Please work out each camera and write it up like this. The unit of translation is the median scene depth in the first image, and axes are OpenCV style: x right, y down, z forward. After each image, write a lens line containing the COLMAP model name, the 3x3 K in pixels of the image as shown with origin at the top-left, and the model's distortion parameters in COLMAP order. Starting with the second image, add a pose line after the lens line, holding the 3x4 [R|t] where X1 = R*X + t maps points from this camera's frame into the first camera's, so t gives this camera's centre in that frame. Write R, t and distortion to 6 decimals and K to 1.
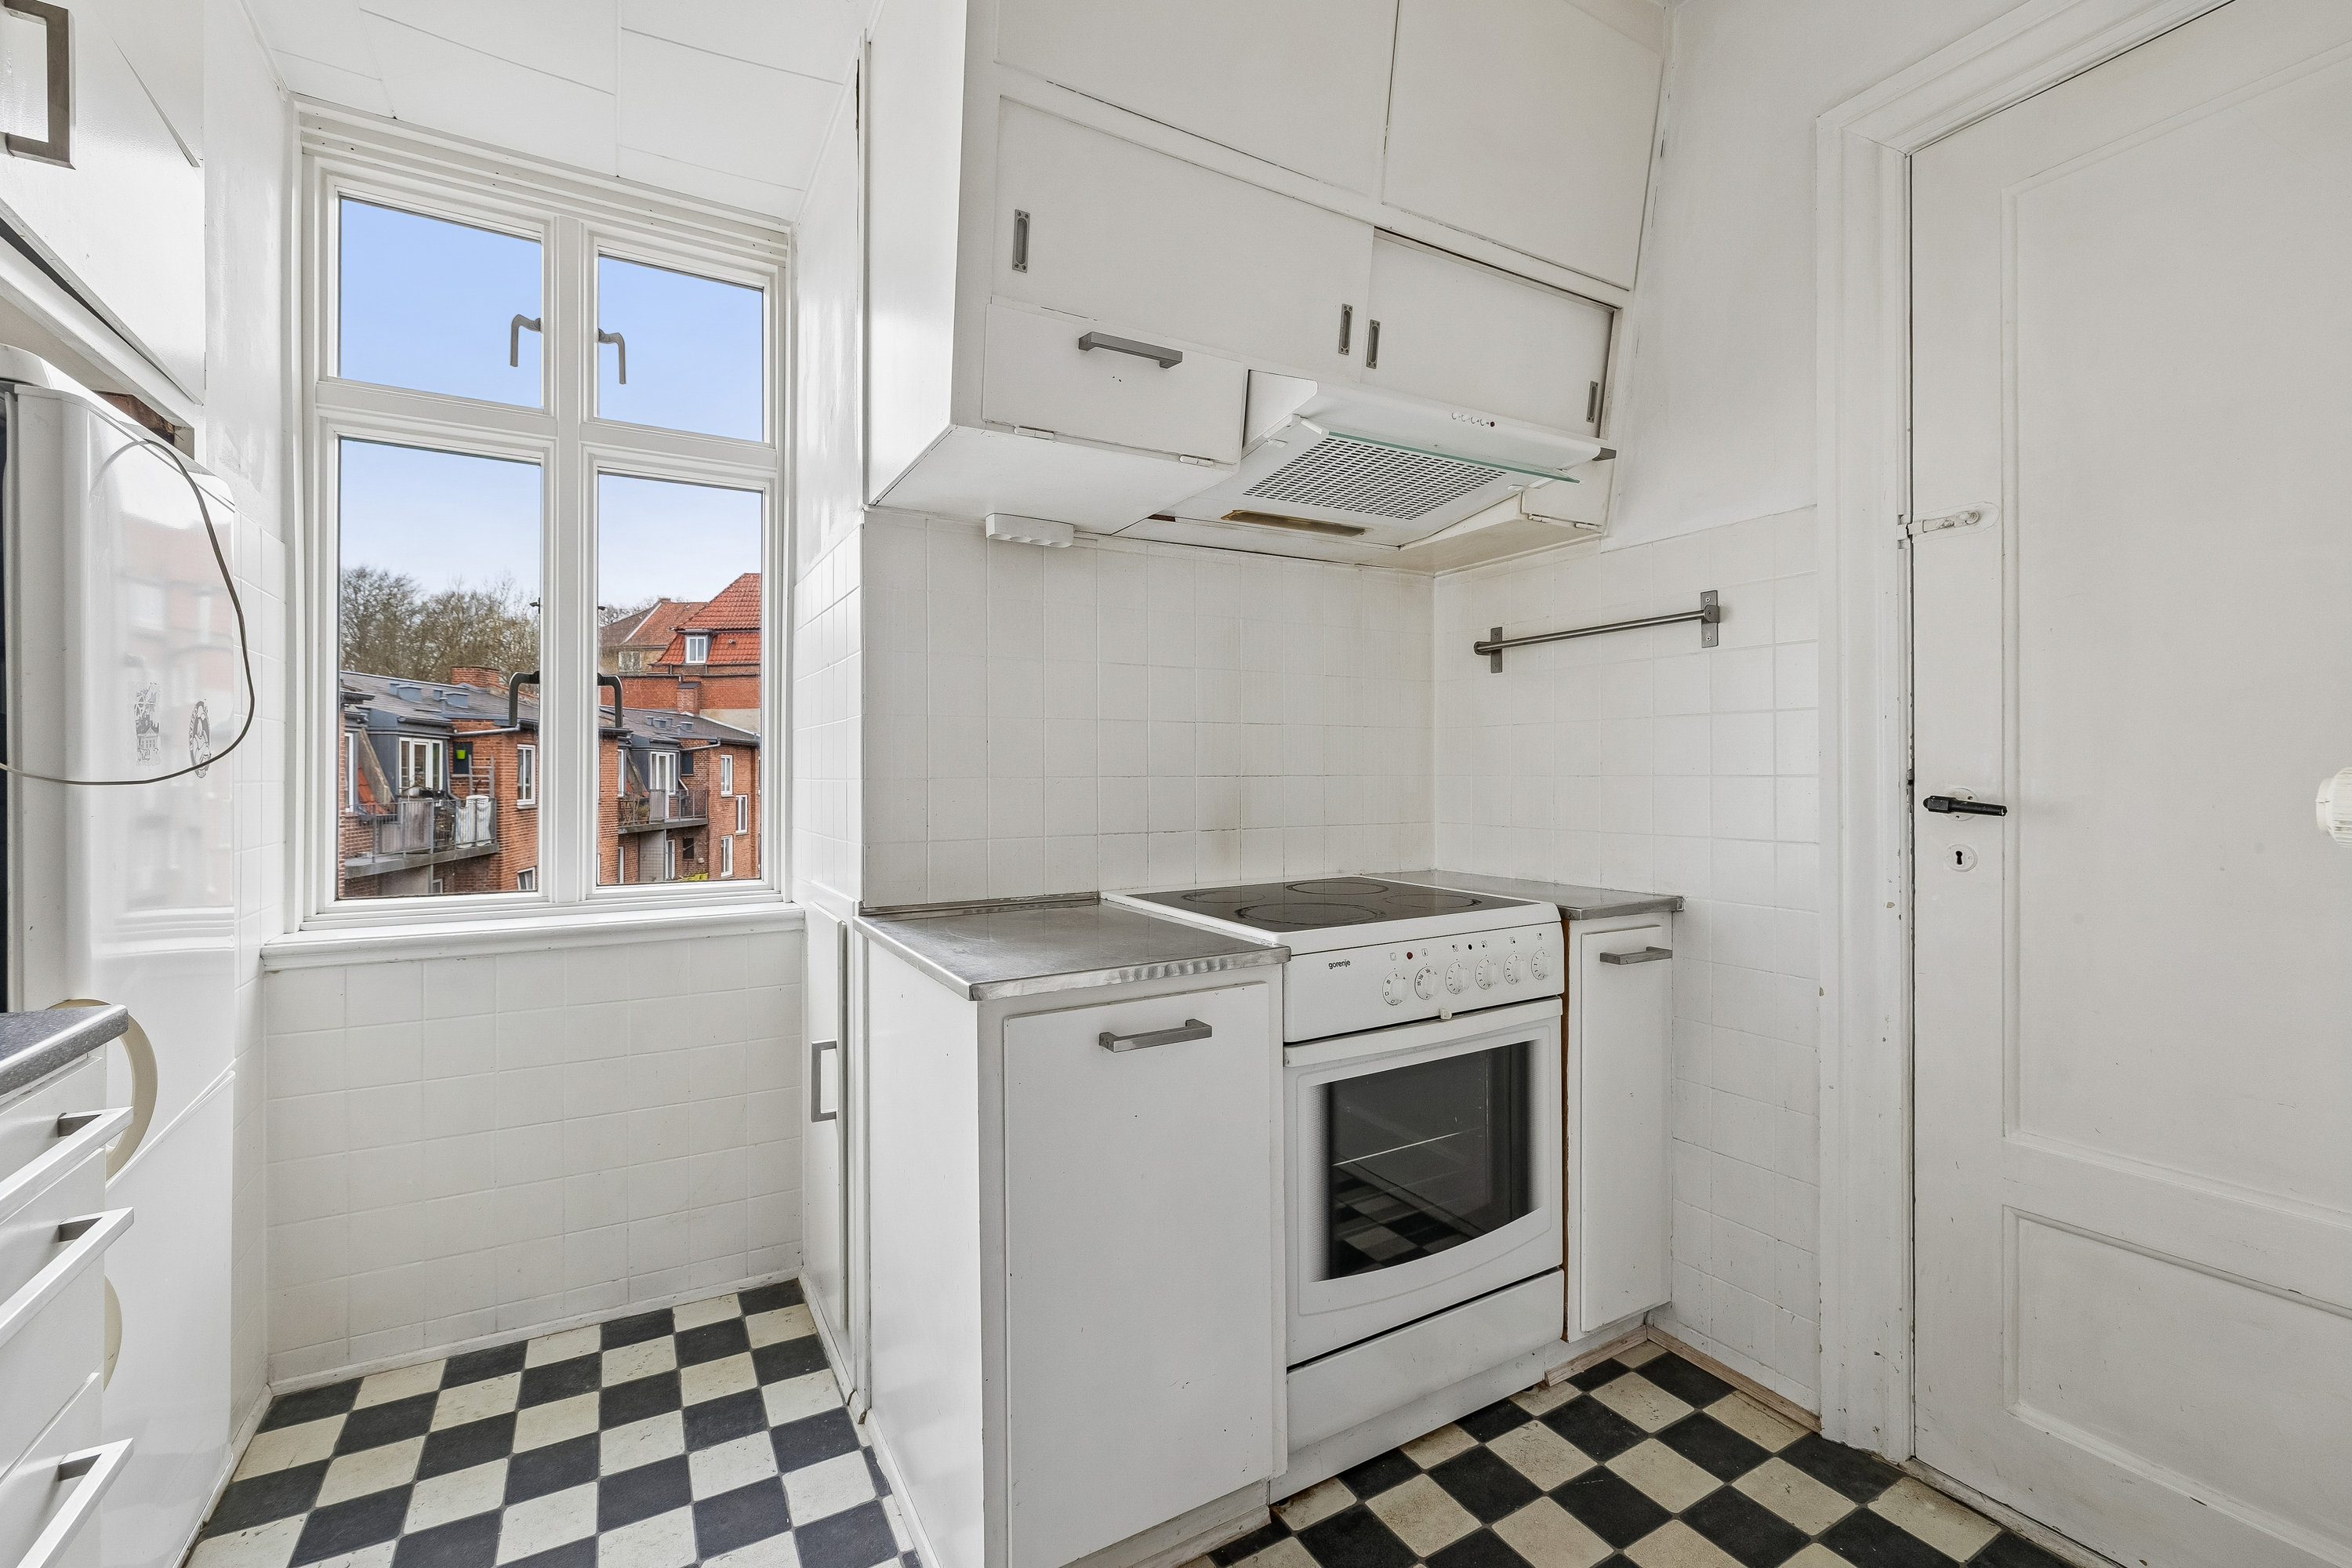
lens RADIAL K [[988.9, 0, 1182.6], [0, 988.9, 769.2], [0, 0, 1]] dist [-0.001191, -0.000287]
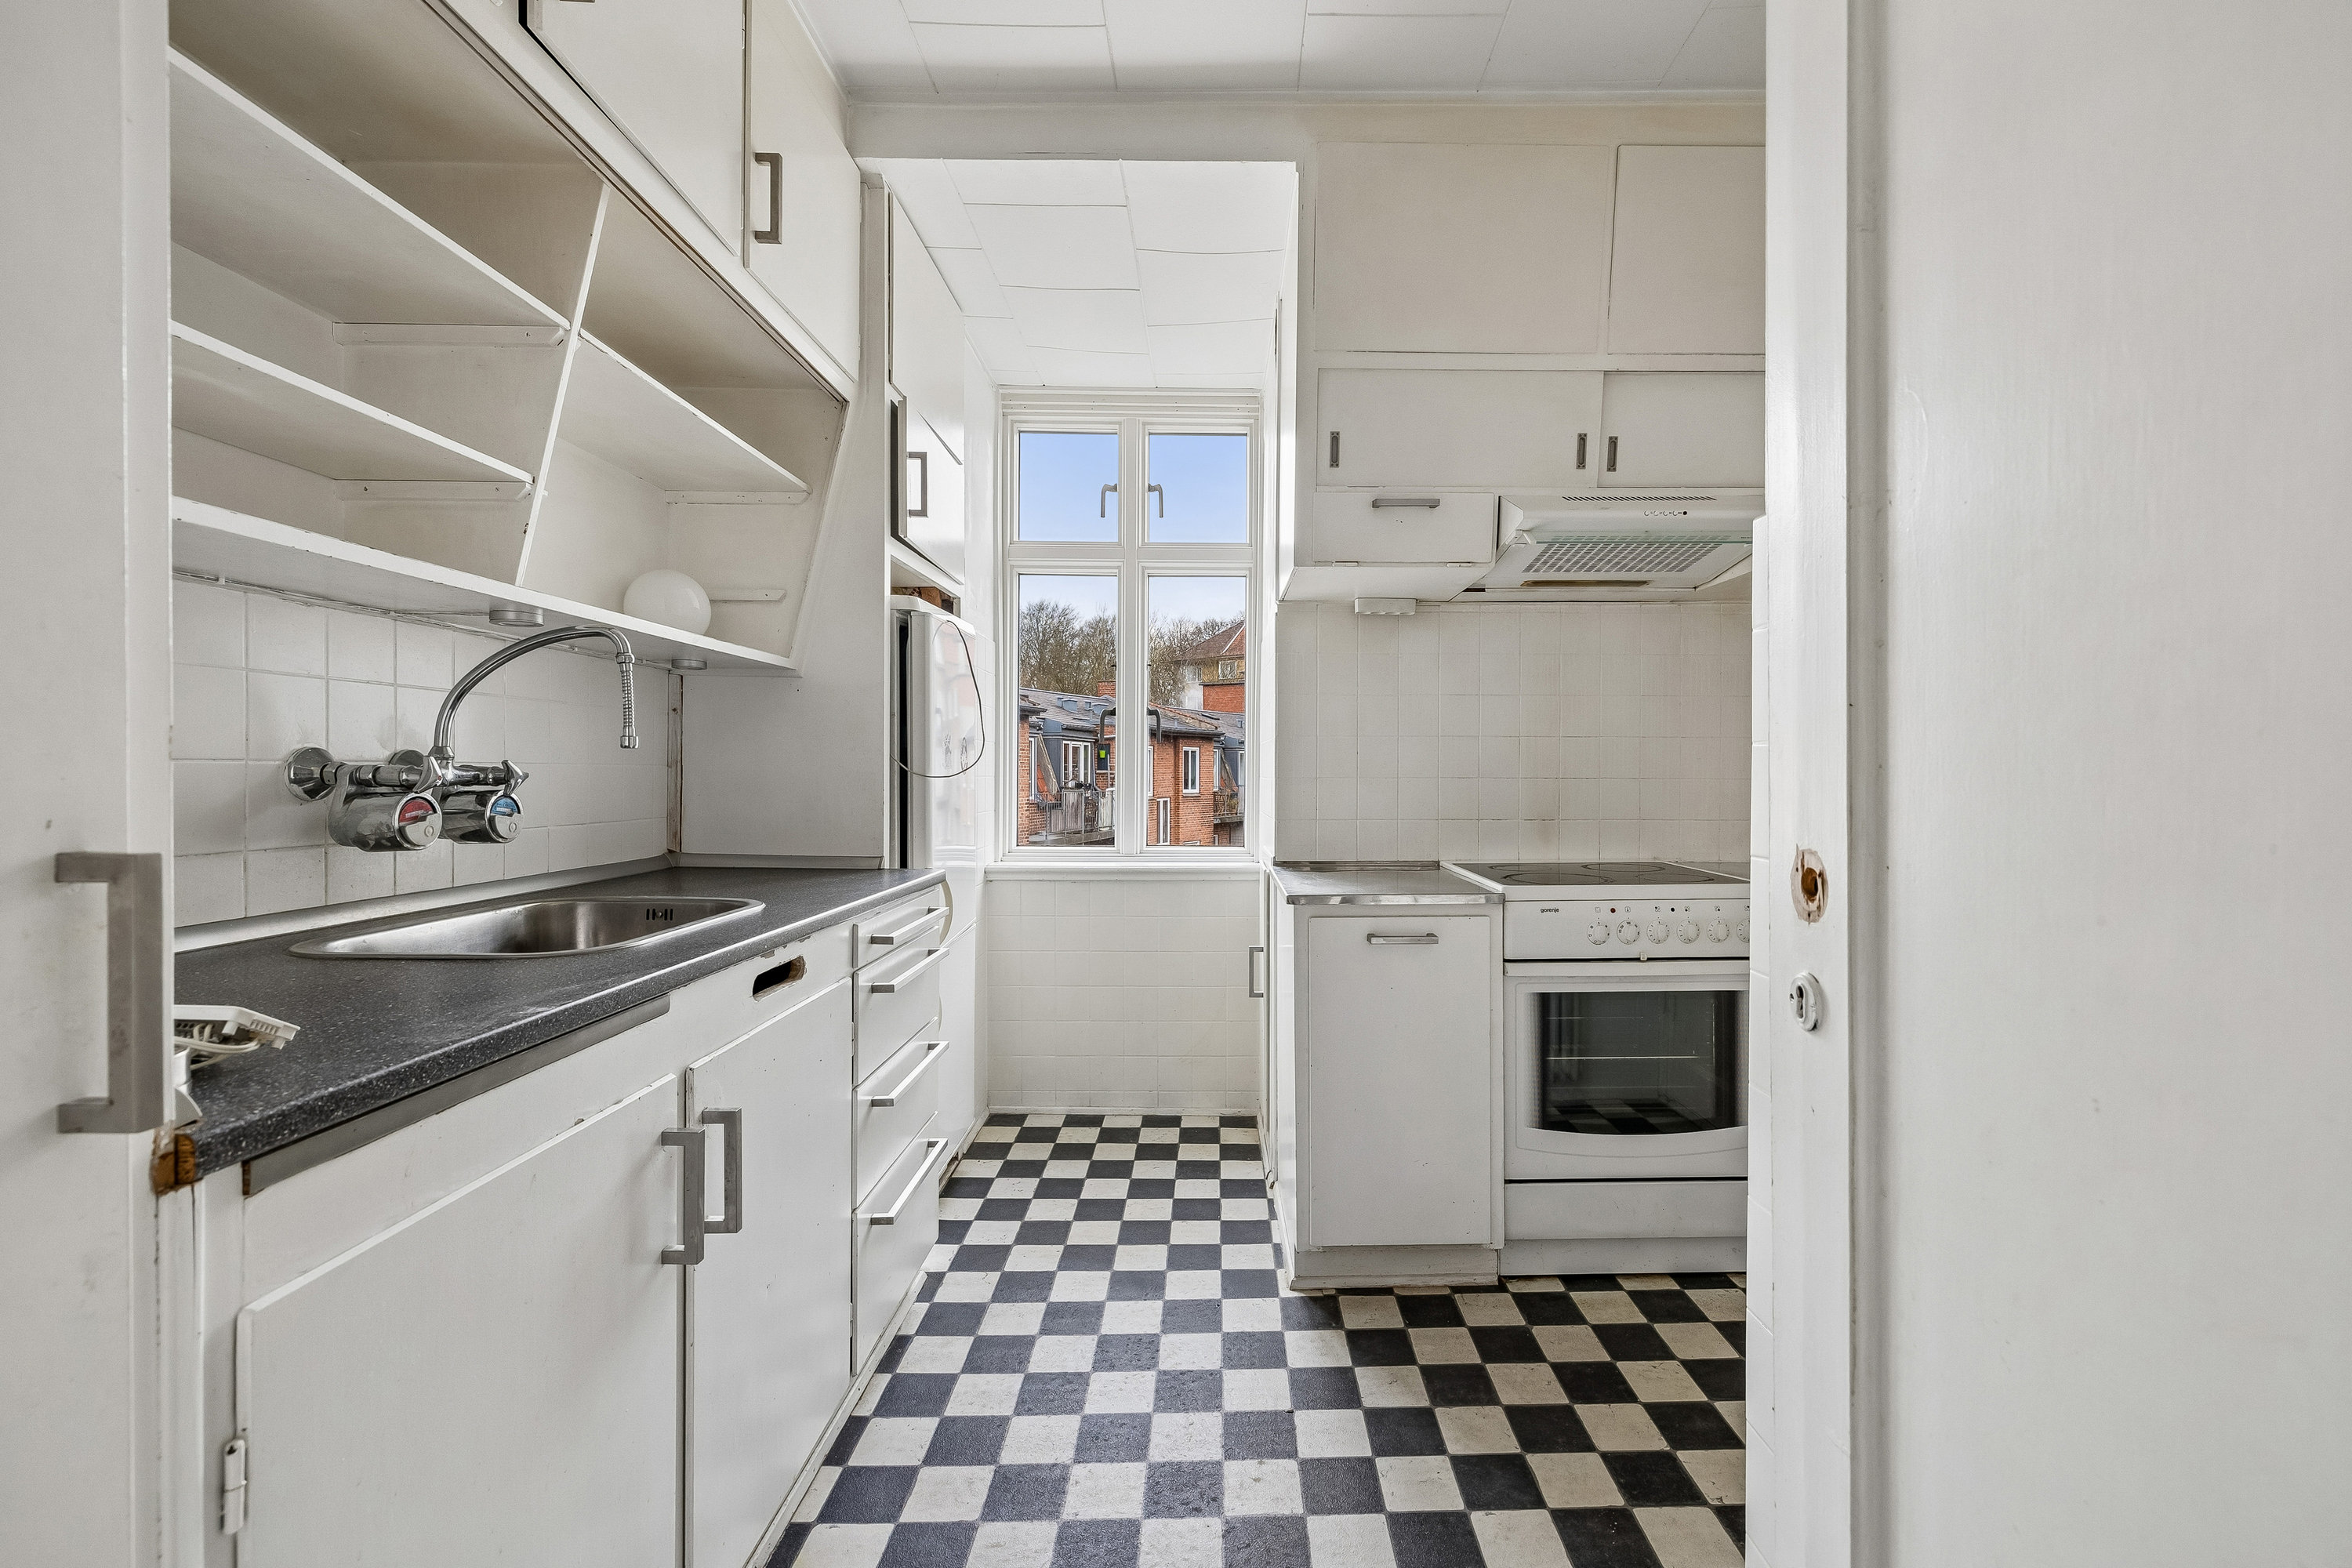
lens RADIAL K [[1009.0, 0, 1163.3], [0, 1009.0, 789.3], [0, 0, 1]] dist [0.001809, 0.000154]
pose [[0.841000, 0.015595, -0.540811, 0.348824], [-0.003913, 0.999734, 0.022742, -0.006579], [0.541021, -0.017010, 0.840837, -0.386635]]
